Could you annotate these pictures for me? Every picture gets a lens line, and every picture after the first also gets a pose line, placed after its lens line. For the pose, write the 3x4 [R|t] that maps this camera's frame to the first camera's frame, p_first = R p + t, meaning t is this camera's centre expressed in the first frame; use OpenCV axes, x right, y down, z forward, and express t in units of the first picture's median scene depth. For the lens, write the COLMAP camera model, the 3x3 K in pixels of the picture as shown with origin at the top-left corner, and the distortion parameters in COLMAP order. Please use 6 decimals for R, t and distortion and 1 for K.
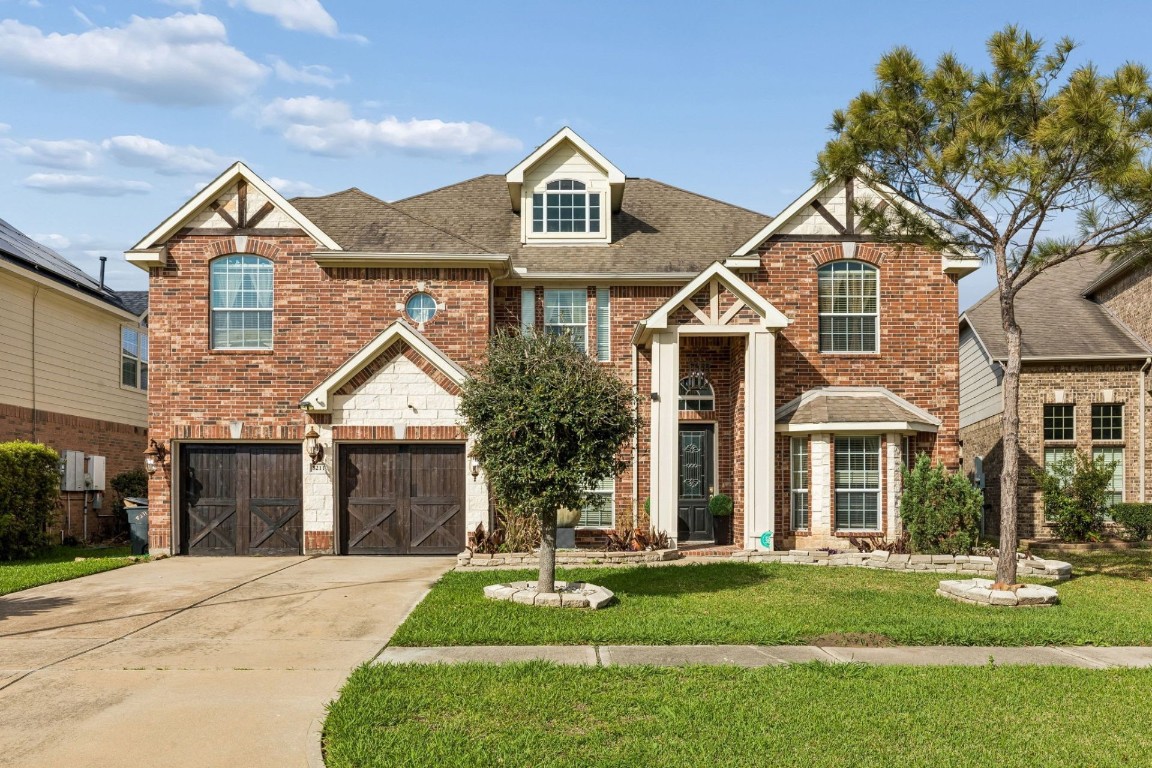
lens RADIAL K [[537.5, 0, 576.0], [0, 537.5, 364.2], [0, 0, 1]] dist [0.000561, 0.000325]
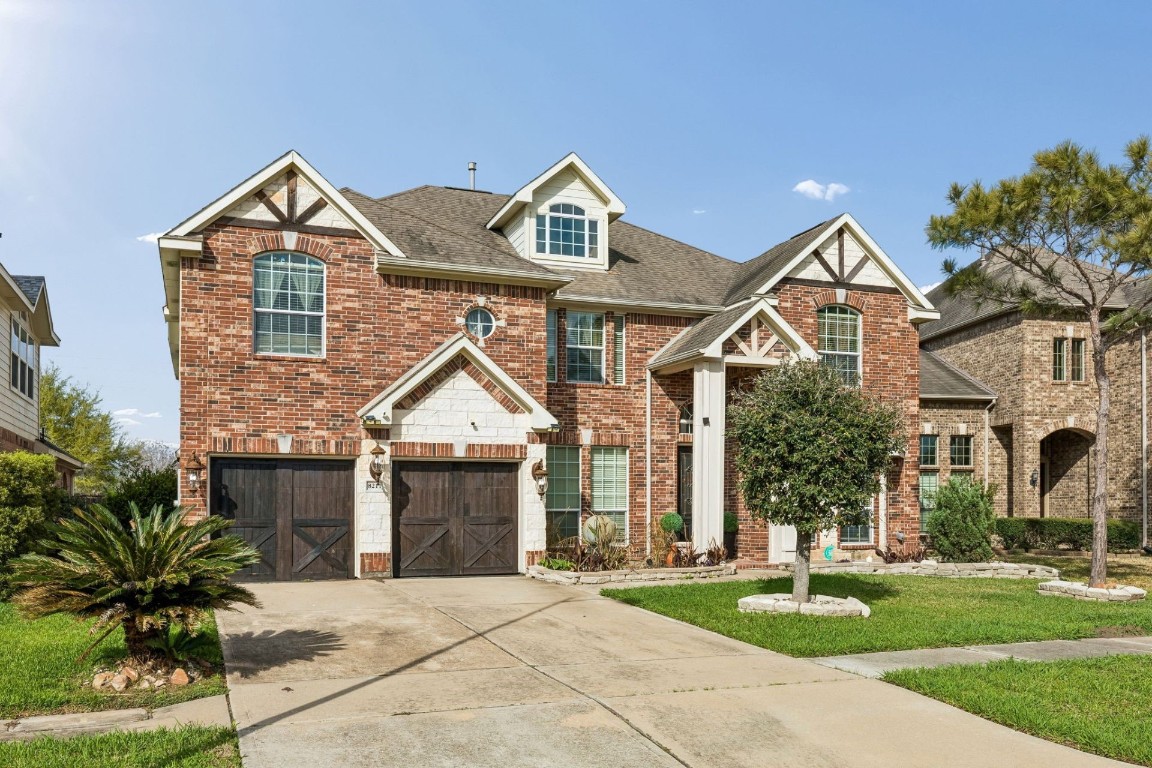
lens RADIAL K [[528.9, 0, 576.0], [0, 528.9, 384.0], [0, 0, 1]] dist [0.000800, -0.000077]
pose [[0.979272, 0.043960, 0.197720, -0.311228], [-0.043864, 0.999026, -0.004866, 0.003241], [-0.197741, -0.003908, 0.980246, 0.020730]]
